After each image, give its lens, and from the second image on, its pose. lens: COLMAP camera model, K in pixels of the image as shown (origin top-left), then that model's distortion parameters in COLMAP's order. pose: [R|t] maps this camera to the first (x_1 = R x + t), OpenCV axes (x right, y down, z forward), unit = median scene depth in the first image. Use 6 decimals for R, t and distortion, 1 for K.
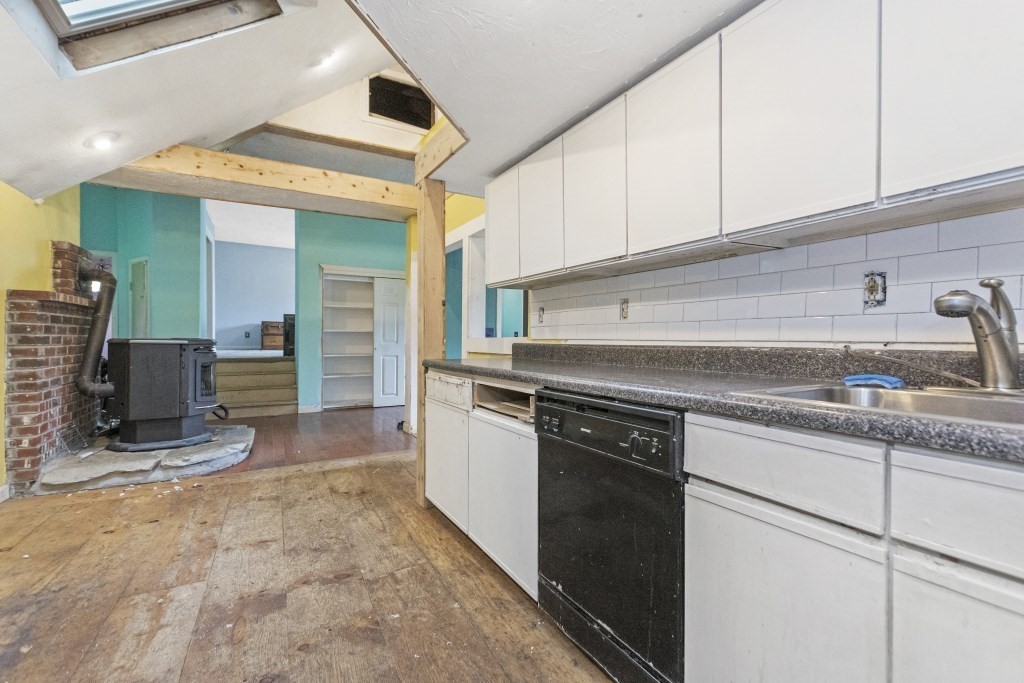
lens RADIAL K [[439.0, 0, 522.5], [0, 439.0, 339.5], [0, 0, 1]] dist [-0.000403, -0.000412]
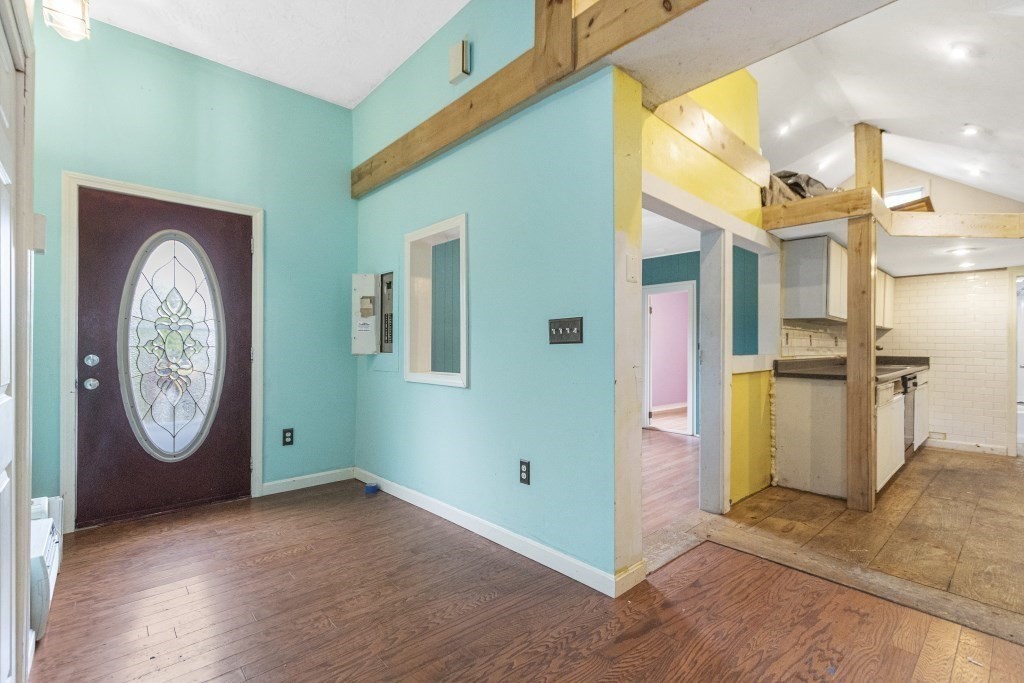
lens RADIAL K [[448.2, 0, 512.1], [0, 448.2, 343.4], [0, 0, 1]] dist [-0.001974, -0.000789]
pose [[-0.193581, 0.005896, 0.981067, -1.542270], [-0.002802, 0.999975, -0.006563, -0.038027], [-0.981080, -0.004019, -0.193559, 2.801181]]
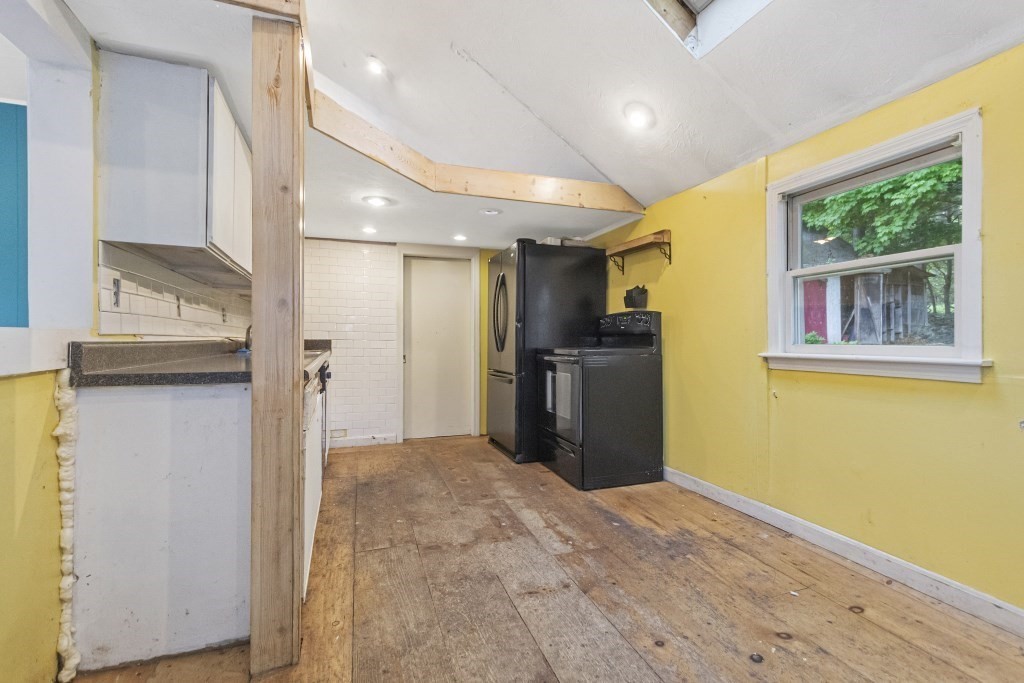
lens RADIAL K [[484.2, 0, 510.0], [0, 484.2, 336.4], [0, 0, 1]] dist [0.013620, -0.000933]
pose [[-0.977330, 0.002834, 0.211701, -0.803829], [0.002593, 0.999996, -0.001414, 0.006518], [-0.211704, -0.000833, -0.977333, 2.021357]]
